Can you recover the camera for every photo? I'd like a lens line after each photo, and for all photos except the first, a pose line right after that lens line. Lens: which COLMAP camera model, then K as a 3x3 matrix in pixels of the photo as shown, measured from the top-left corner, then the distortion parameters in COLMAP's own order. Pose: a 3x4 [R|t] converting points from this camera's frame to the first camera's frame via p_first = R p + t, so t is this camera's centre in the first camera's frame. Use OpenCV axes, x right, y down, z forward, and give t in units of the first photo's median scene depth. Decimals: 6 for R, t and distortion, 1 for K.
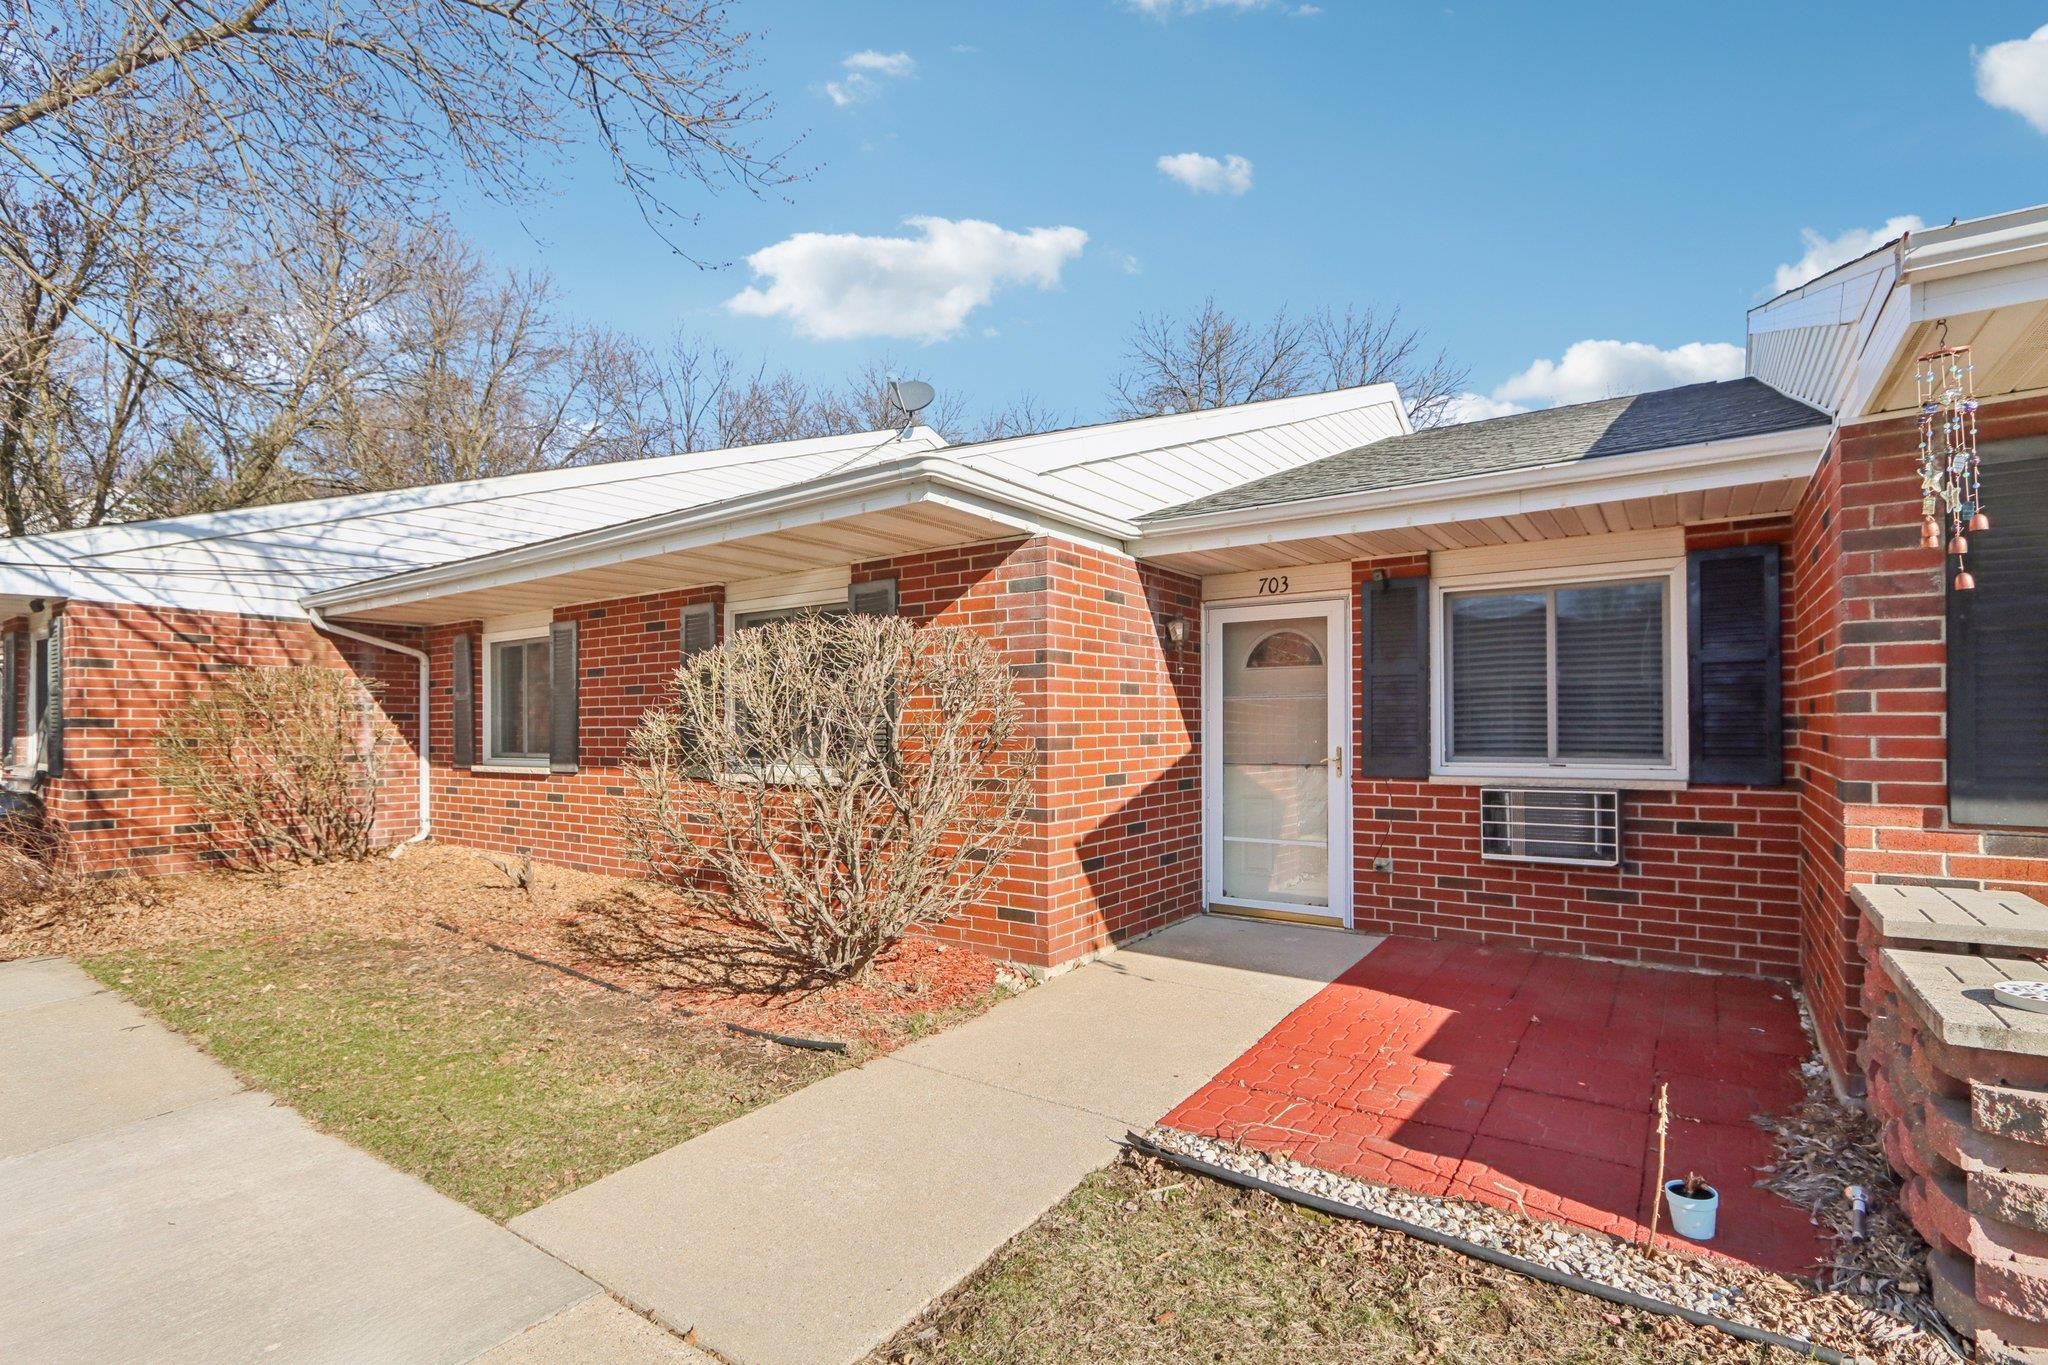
lens RADIAL K [[964.8, 0, 1024.5], [0, 964.8, 717.6], [0, 0, 1]] dist [-0.012926, 0.000136]
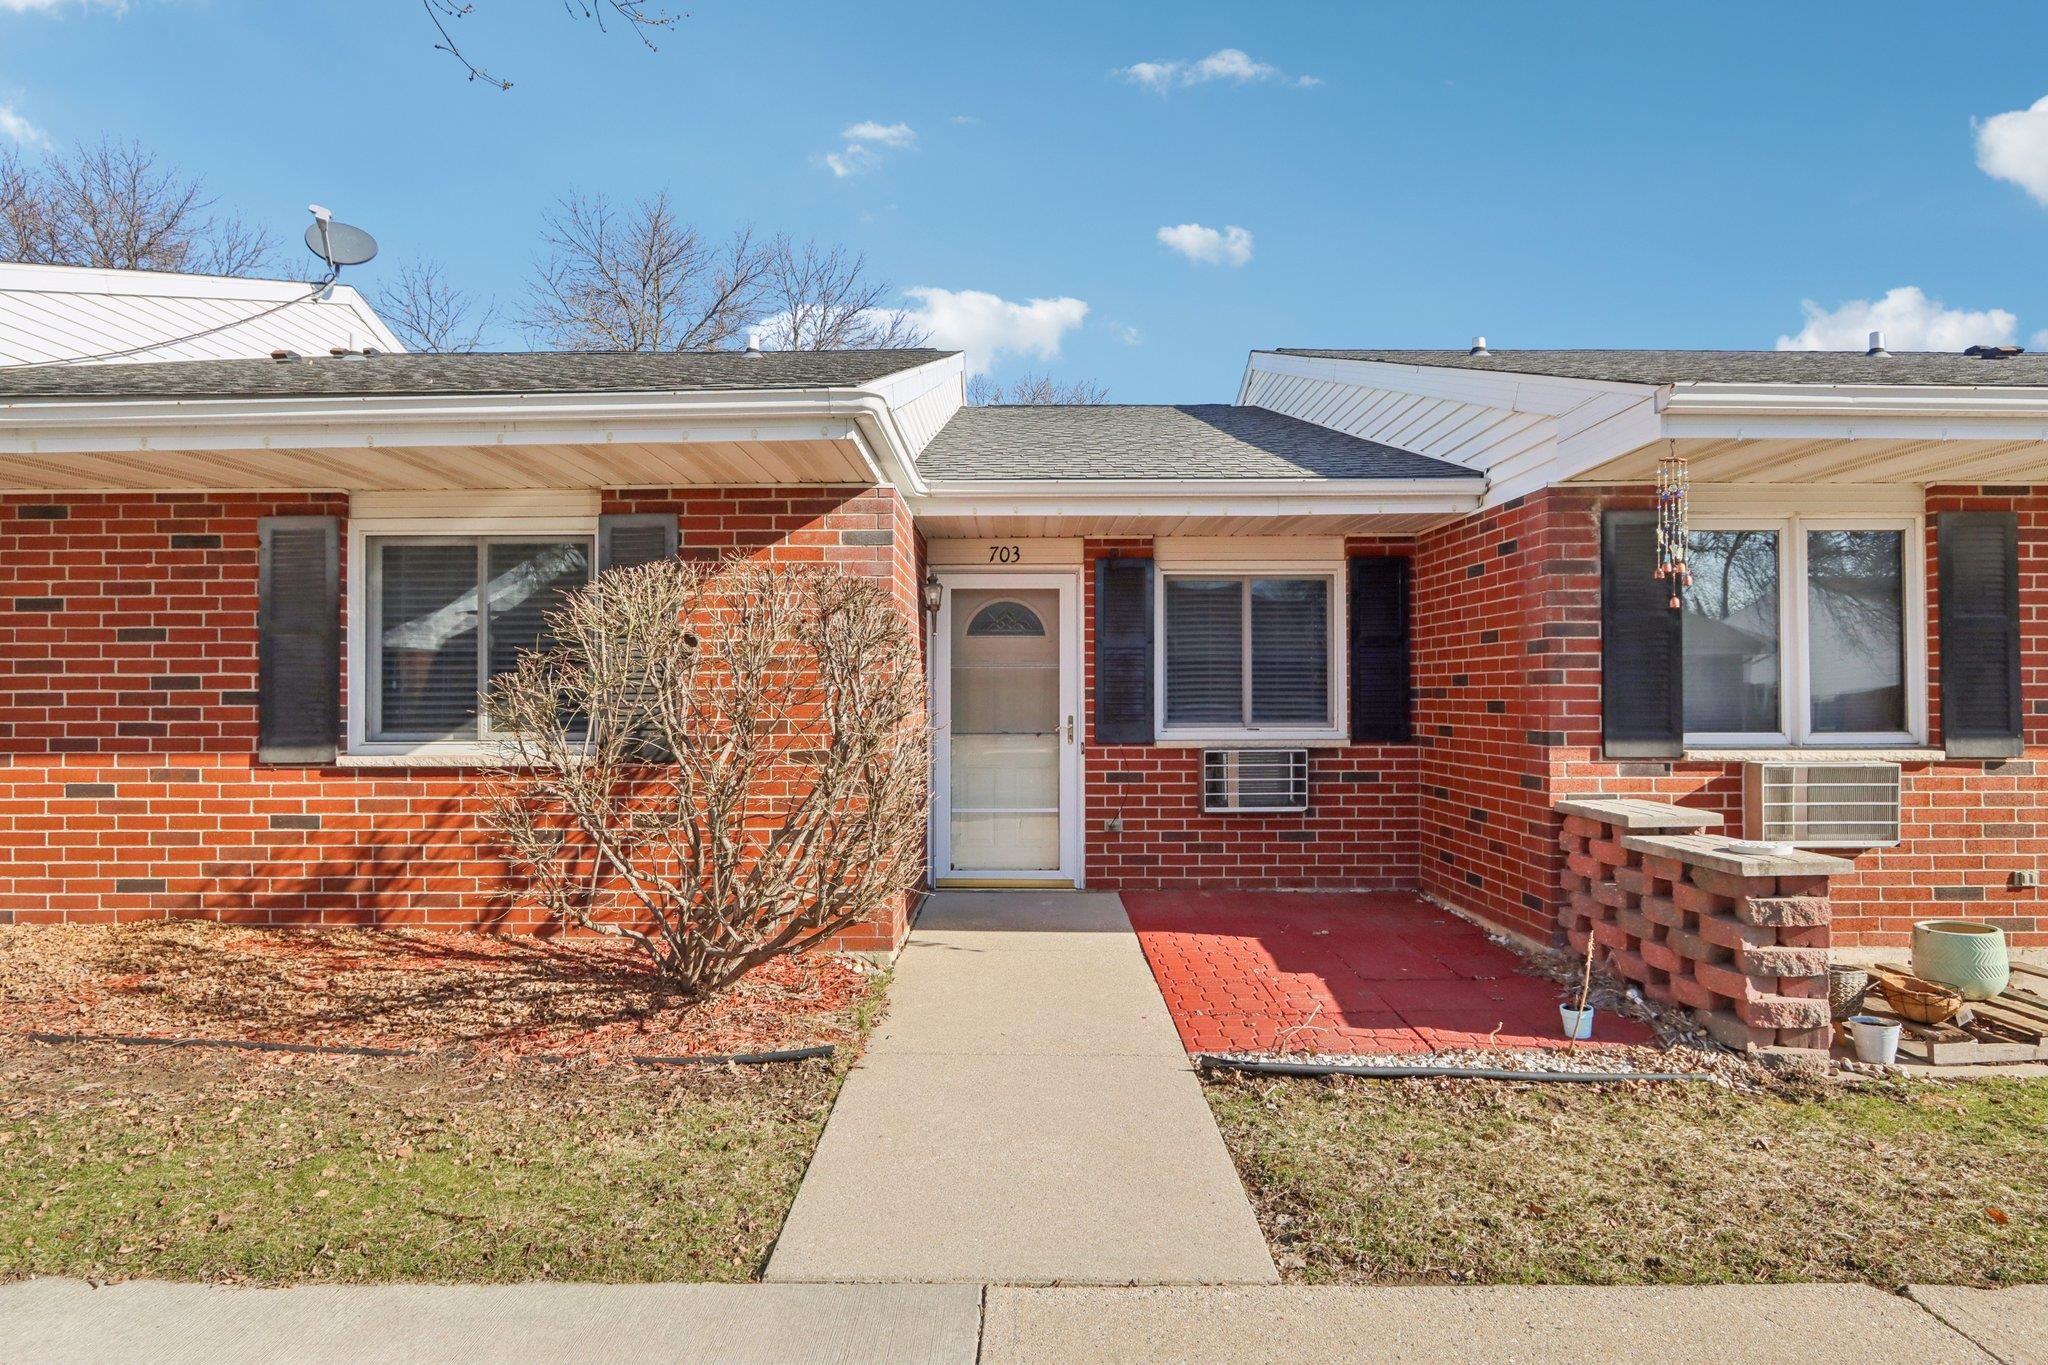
lens RADIAL K [[1123.8, 0, 1024.0], [0, 1123.8, 682.5], [0, 0, 1]] dist [-0.013237, 0.002028]
pose [[0.818584, 0.013140, 0.574237, -0.475235], [-0.007518, 0.999898, -0.012164, 0.011725], [-0.574338, 0.005640, 0.818599, 0.038596]]
